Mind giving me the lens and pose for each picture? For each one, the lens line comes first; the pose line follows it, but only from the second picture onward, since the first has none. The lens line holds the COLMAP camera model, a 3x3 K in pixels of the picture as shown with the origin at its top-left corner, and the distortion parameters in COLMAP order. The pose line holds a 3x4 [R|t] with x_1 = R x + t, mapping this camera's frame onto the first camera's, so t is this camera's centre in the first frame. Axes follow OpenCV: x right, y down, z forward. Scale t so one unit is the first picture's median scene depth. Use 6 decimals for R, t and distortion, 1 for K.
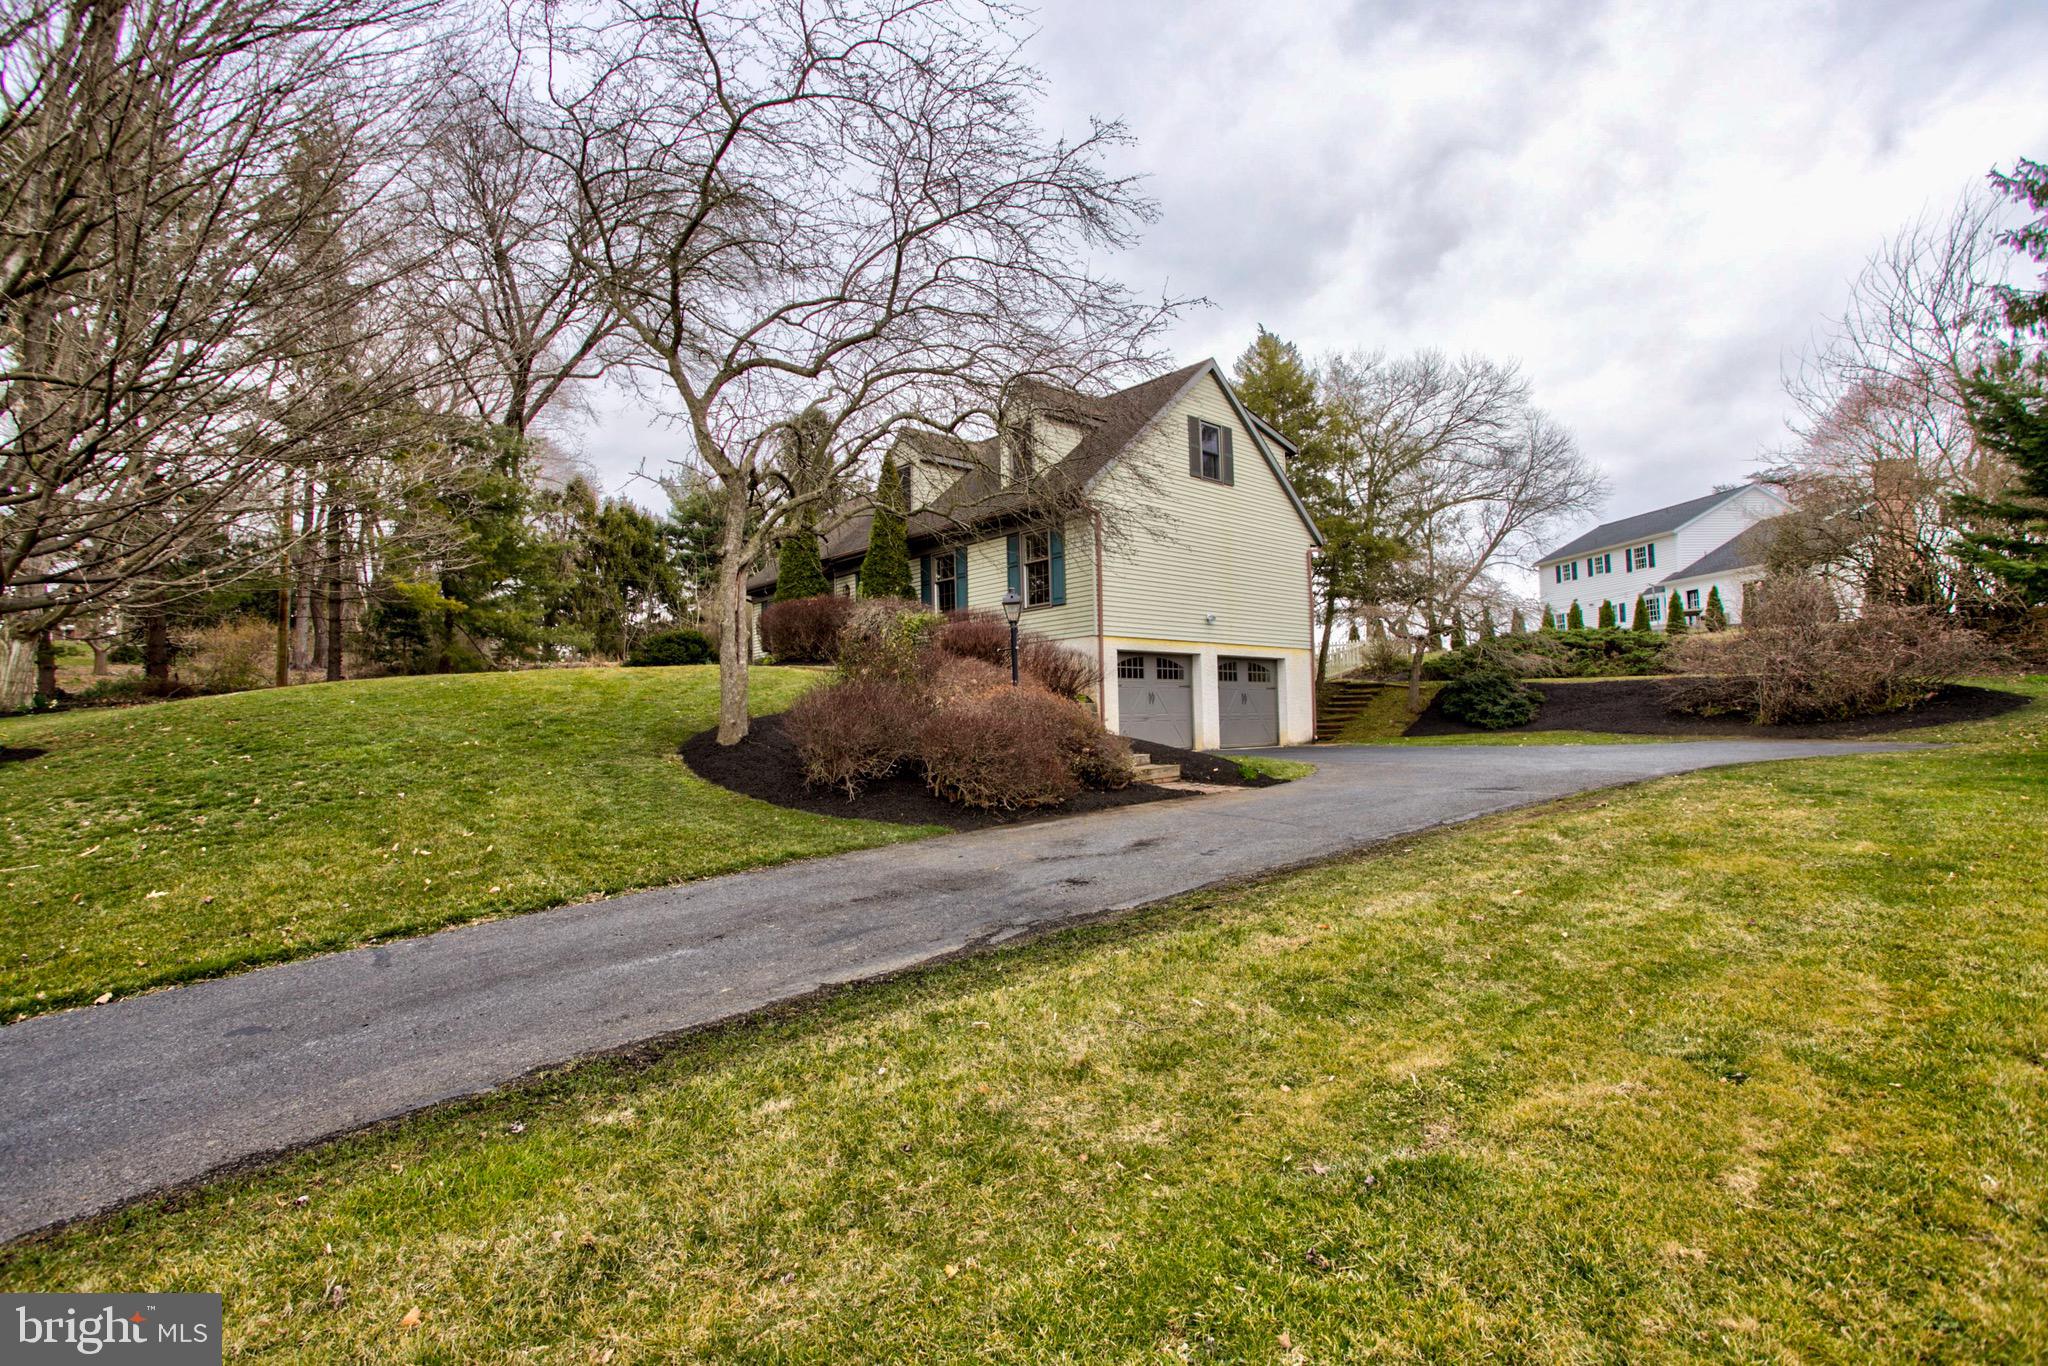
lens RADIAL K [[978.0, 0, 1008.1], [0, 978.0, 675.6], [0, 0, 1]] dist [-0.058316, 0.032104]
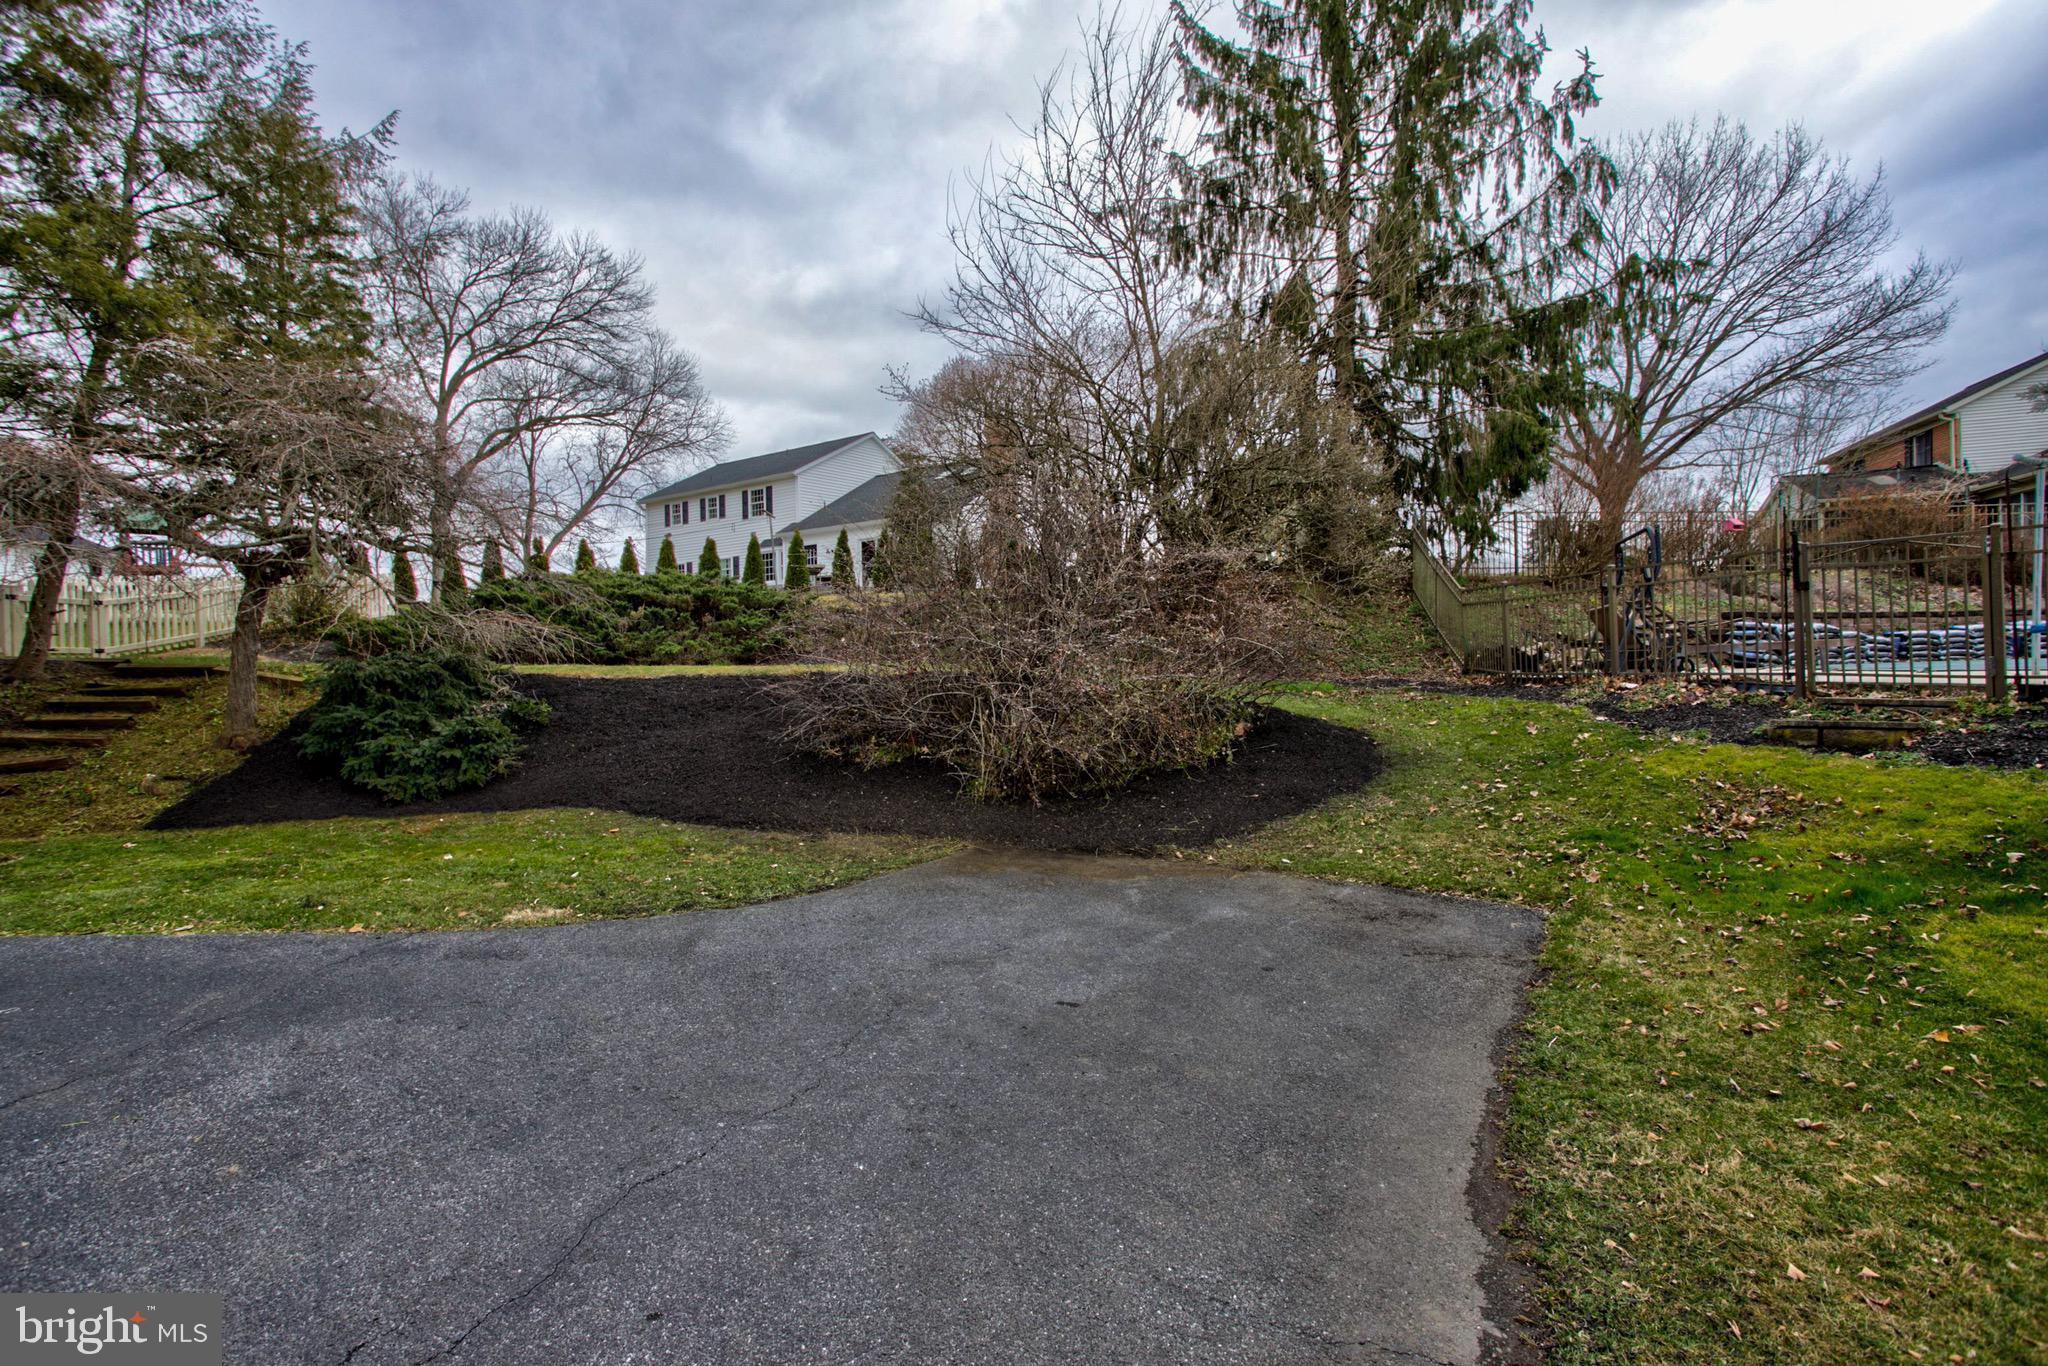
lens RADIAL K [[978.0, 0, 1008.1], [0, 978.0, 675.6], [0, 0, 1]] dist [-0.058316, 0.032104]
pose [[0.670733, -0.001310, 0.741698, 0.194587], [-0.032659, 0.998976, 0.031299, -0.007738], [-0.740979, -0.045217, 0.670004, 0.289721]]
